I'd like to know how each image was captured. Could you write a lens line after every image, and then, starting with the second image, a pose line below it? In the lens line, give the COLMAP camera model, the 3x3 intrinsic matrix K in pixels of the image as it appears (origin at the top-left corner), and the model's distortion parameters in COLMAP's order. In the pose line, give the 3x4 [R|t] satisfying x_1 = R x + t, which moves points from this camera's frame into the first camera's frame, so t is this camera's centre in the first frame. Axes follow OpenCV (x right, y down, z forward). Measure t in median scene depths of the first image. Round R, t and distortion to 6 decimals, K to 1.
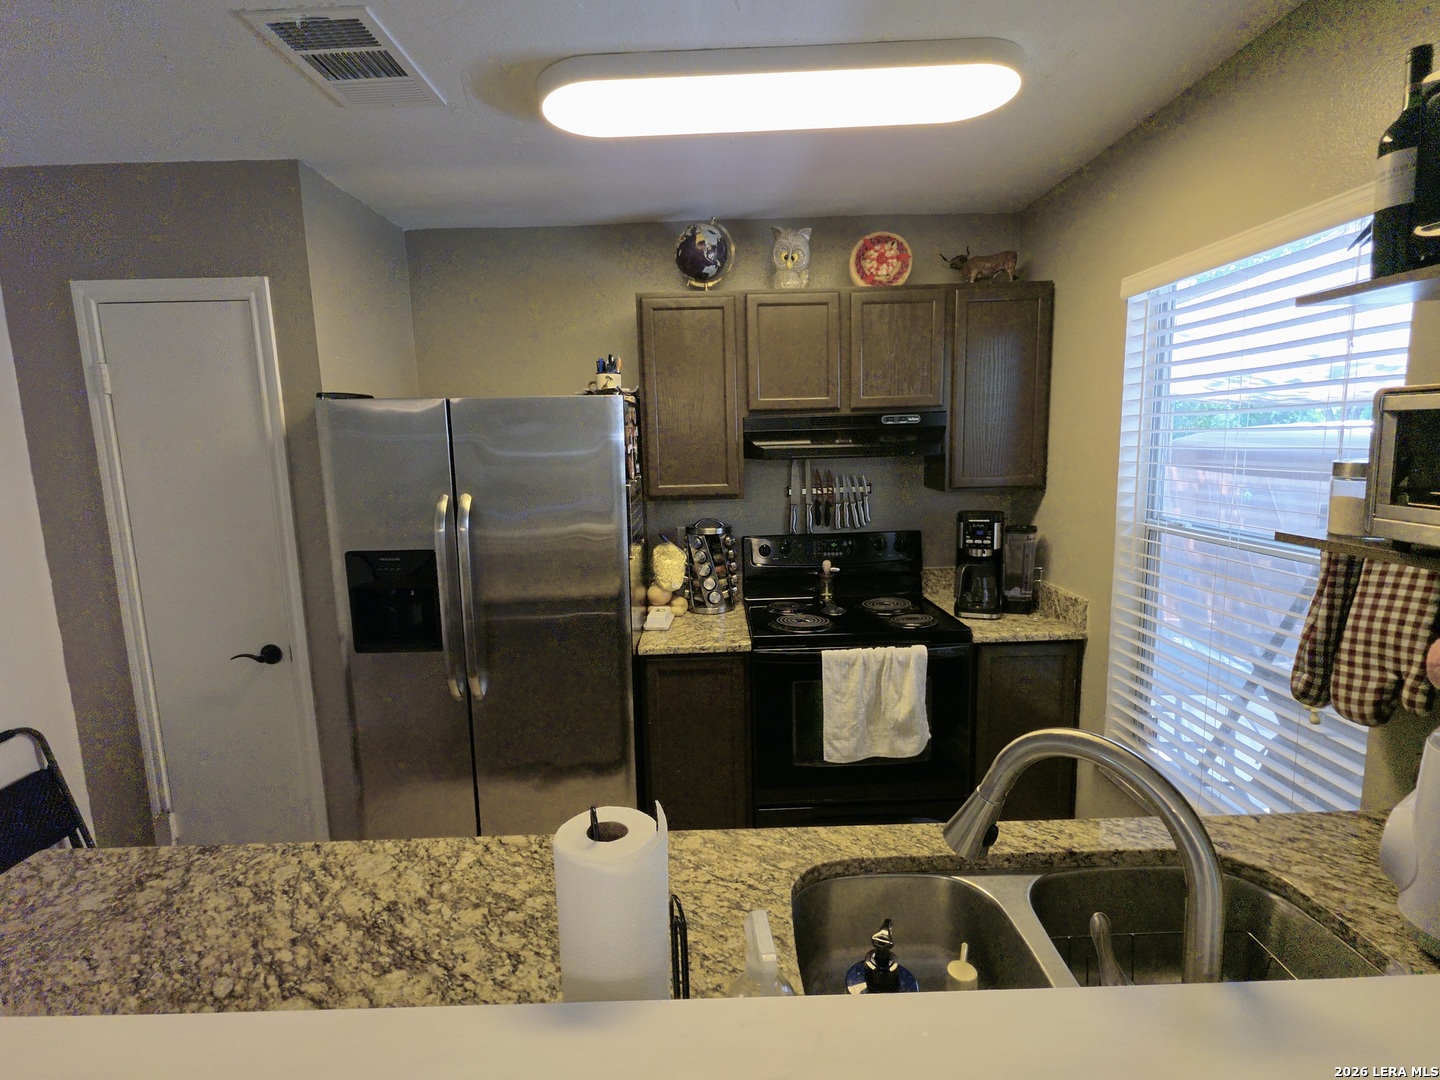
lens RADIAL K [[697.8, 0, 718.7], [0, 697.8, 533.3], [0, 0, 1]] dist [0.009400, 0.000646]
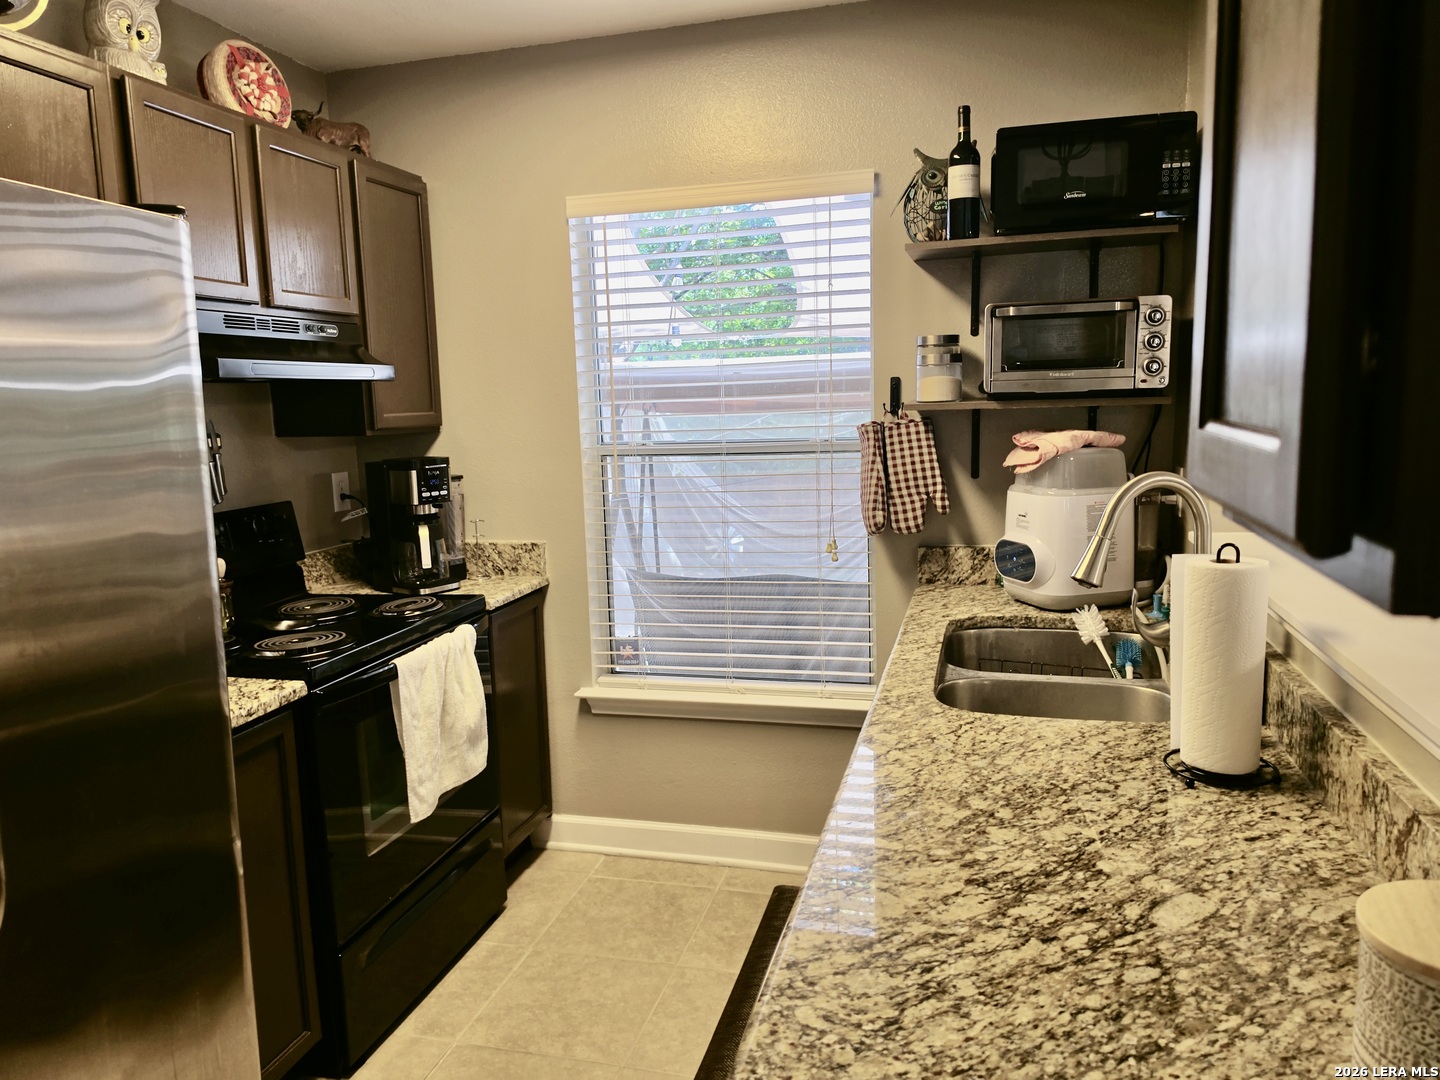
lens RADIAL K [[1003.1, 0, 721.7], [0, 1003.1, 536.7], [0, 0, 1]] dist [0.004029, -0.003398]
pose [[0.269548, -0.113790, 0.956241, -1.185243], [0.155415, 0.985117, 0.073418, 0.051108], [-0.950363, 0.128824, 0.283221, 0.726467]]
